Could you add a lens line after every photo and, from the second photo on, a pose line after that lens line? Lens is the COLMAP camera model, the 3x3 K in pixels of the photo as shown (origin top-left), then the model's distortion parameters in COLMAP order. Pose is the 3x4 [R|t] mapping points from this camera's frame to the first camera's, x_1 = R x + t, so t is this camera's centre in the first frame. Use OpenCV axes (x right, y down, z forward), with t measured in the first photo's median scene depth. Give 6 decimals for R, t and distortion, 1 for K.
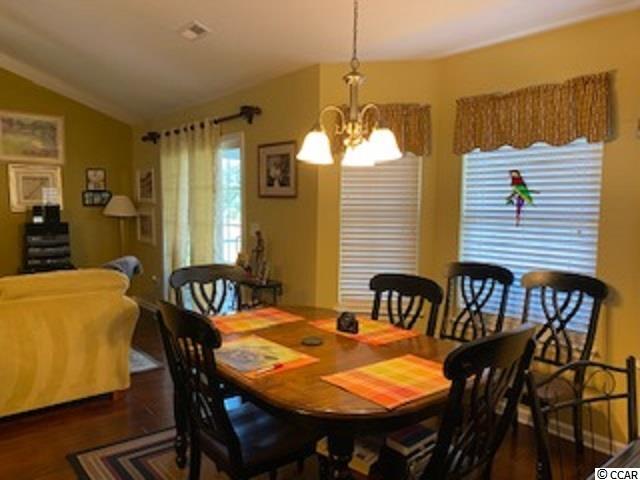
lens RADIAL K [[489.4, 0, 320.0], [0, 489.4, 240.0], [0, 0, 1]] dist [-0.005016, -0.003861]
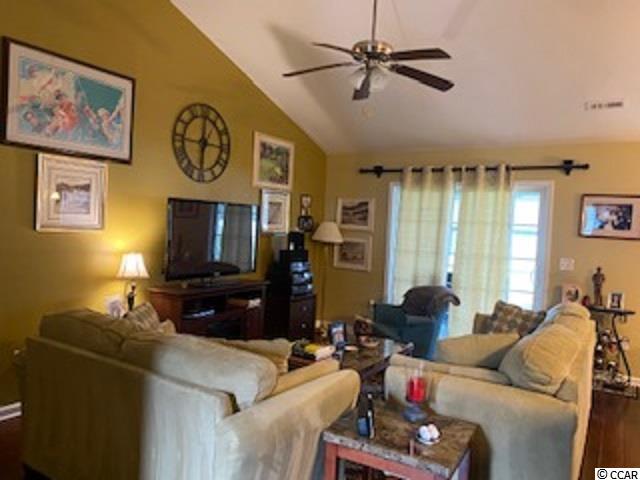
lens RADIAL K [[489.4, 0, 320.0], [0, 489.4, 240.0], [0, 0, 1]] dist [-0.005016, -0.003861]
pose [[0.941507, 0.014743, 0.336669, -0.814325], [-0.006711, 0.999665, -0.025009, -0.029623], [-0.336925, 0.021287, 0.941291, 0.044007]]
